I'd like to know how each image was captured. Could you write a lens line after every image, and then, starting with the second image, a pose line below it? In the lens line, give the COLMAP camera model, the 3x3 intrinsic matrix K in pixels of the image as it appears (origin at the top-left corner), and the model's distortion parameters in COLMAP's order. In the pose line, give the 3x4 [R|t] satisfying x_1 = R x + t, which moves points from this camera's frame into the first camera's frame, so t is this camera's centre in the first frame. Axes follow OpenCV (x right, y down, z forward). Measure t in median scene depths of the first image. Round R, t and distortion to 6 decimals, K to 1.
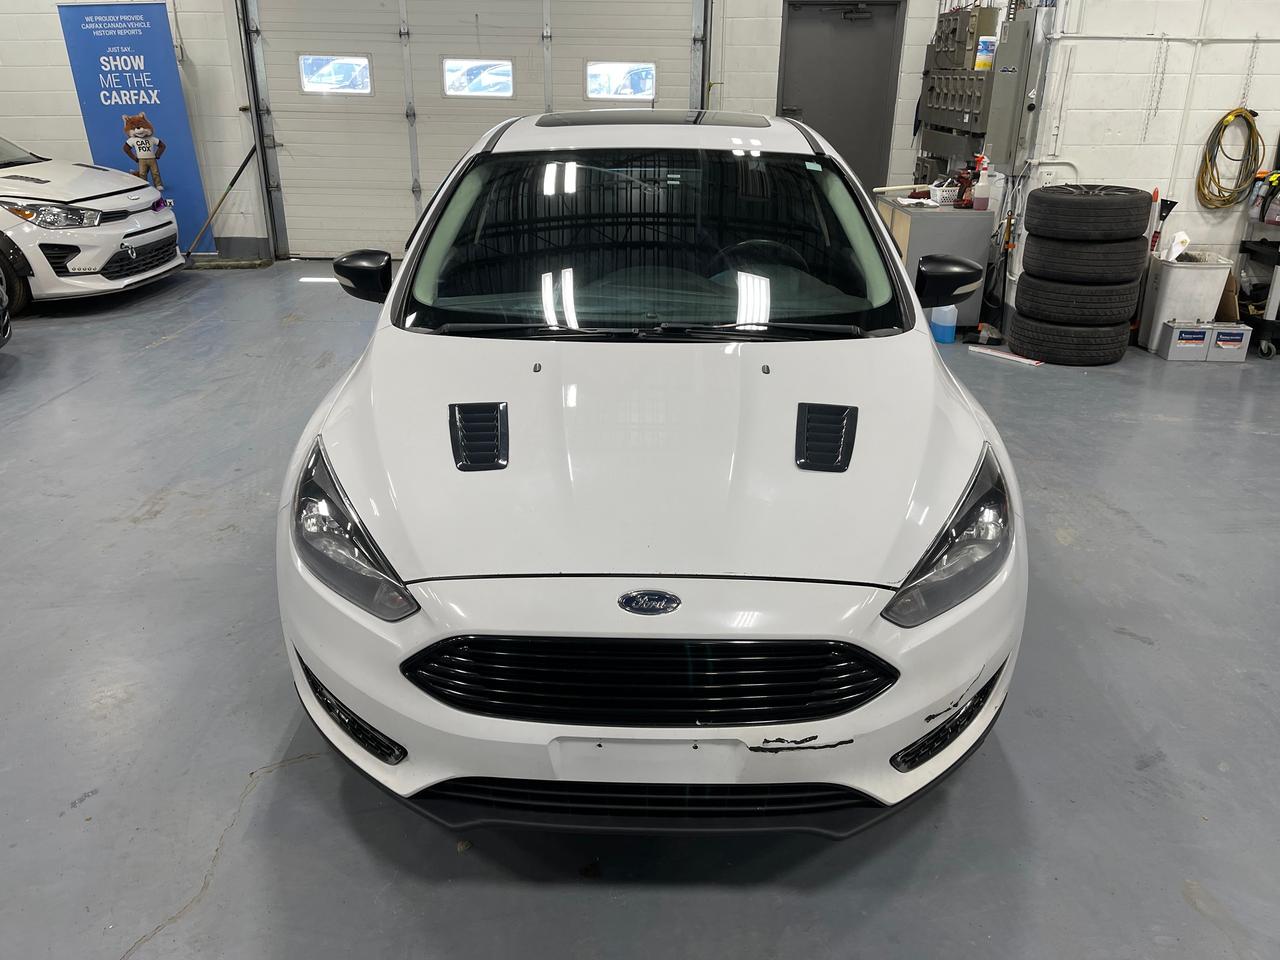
lens RADIAL K [[982.7, 0, 640.1], [0, 982.7, 456.8], [0, 0, 1]] dist [0.080282, -0.132248]
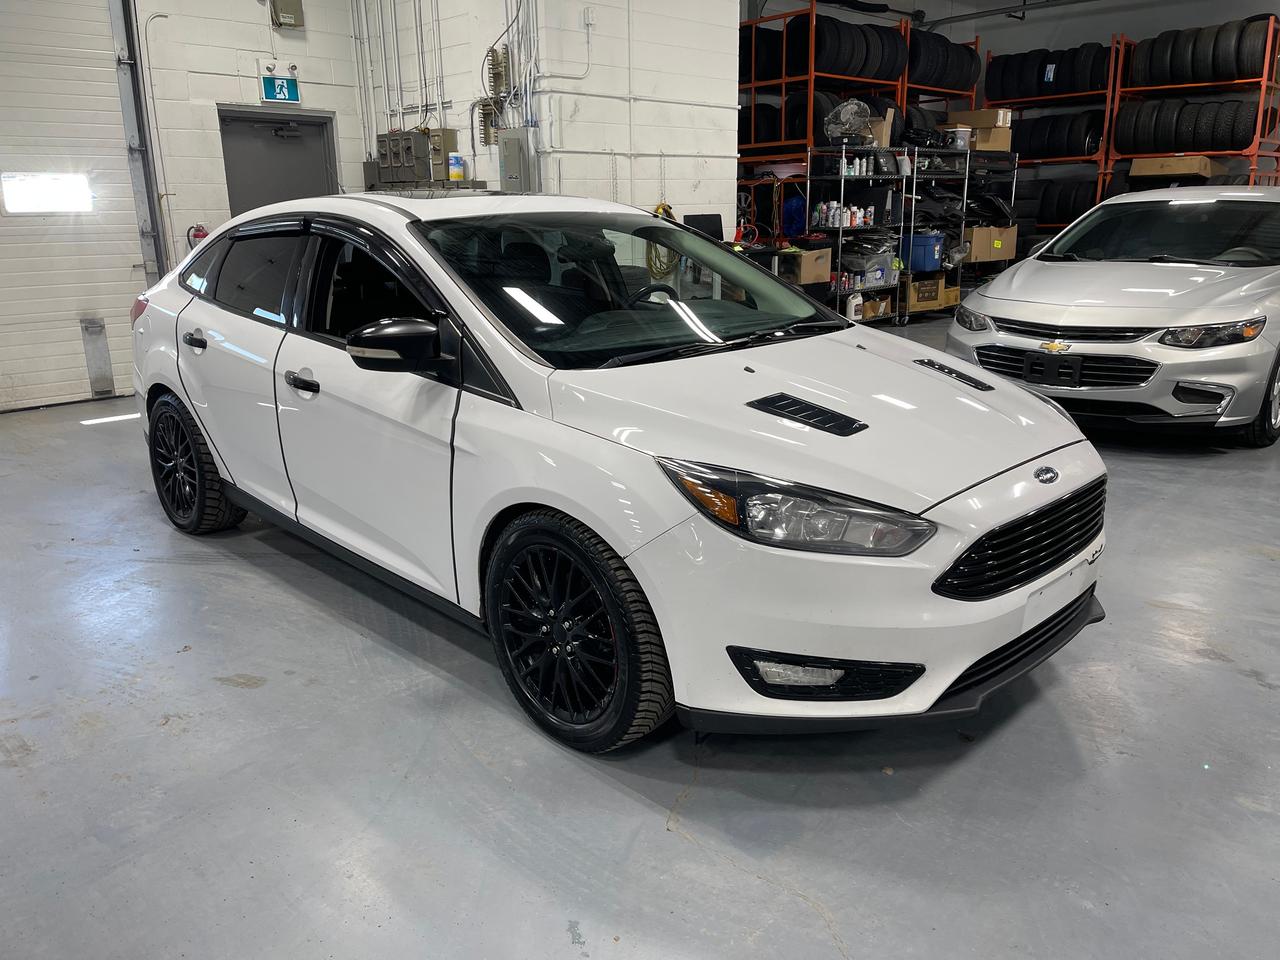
lens RADIAL K [[970.8, 0, 646.7], [0, 970.8, 463.3], [0, 0, 1]] dist [0.070653, -0.085292]
pose [[0.693869, -0.194163, 0.693431, -0.299094], [0.277027, 0.960828, -0.008167, -0.003009], [-0.664682, 0.197766, 0.720477, 0.084871]]
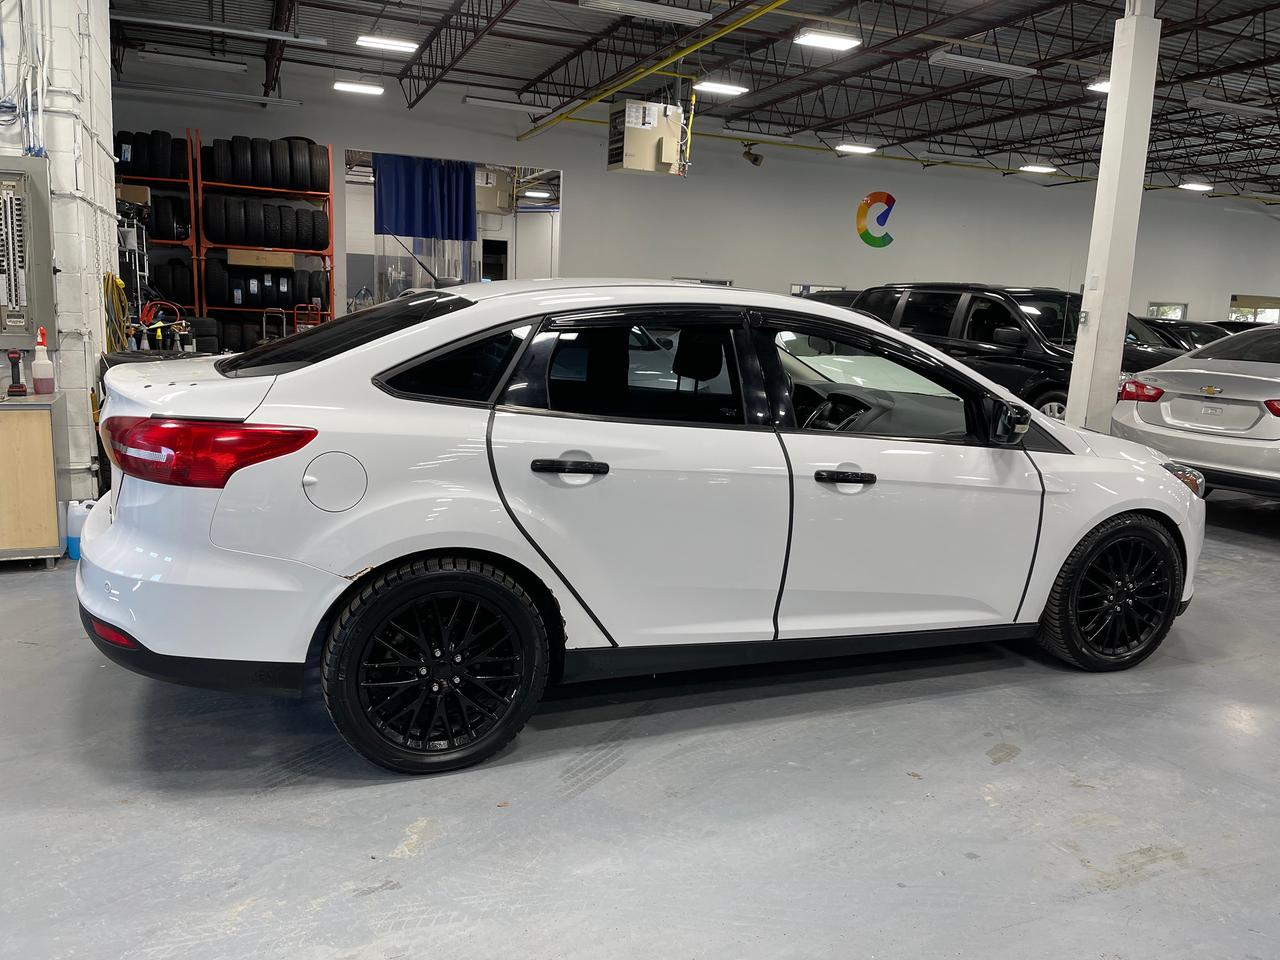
lens RADIAL K [[970.8, 0, 646.7], [0, 970.8, 463.3], [0, 0, 1]] dist [0.070653, -0.085292]
pose [[-0.406705, -0.165645, 0.898417, -0.438369], [0.293414, 0.907638, 0.300170, -0.234155], [-0.865159, 0.385689, -0.320538, 0.679351]]
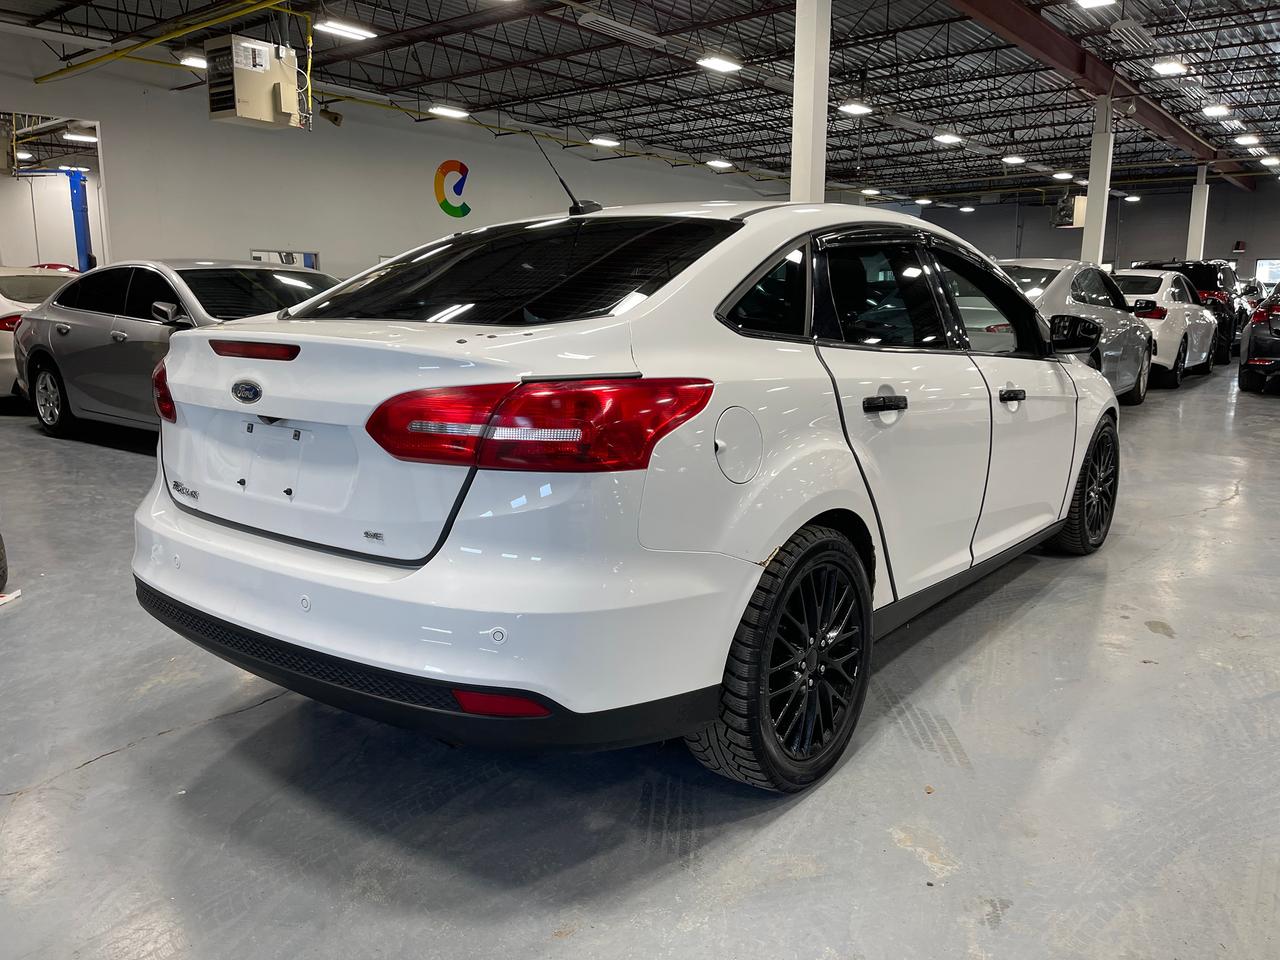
lens RADIAL K [[965.1, 0, 640.0], [0, 965.1, 480.0], [0, 0, 1]] dist [0.072055, -0.087446]
pose [[-0.803027, -0.111443, 0.585429, -0.223615], [0.217983, 0.859355, 0.462593, -0.275518], [-0.554644, 0.499089, -0.665793, 0.857753]]
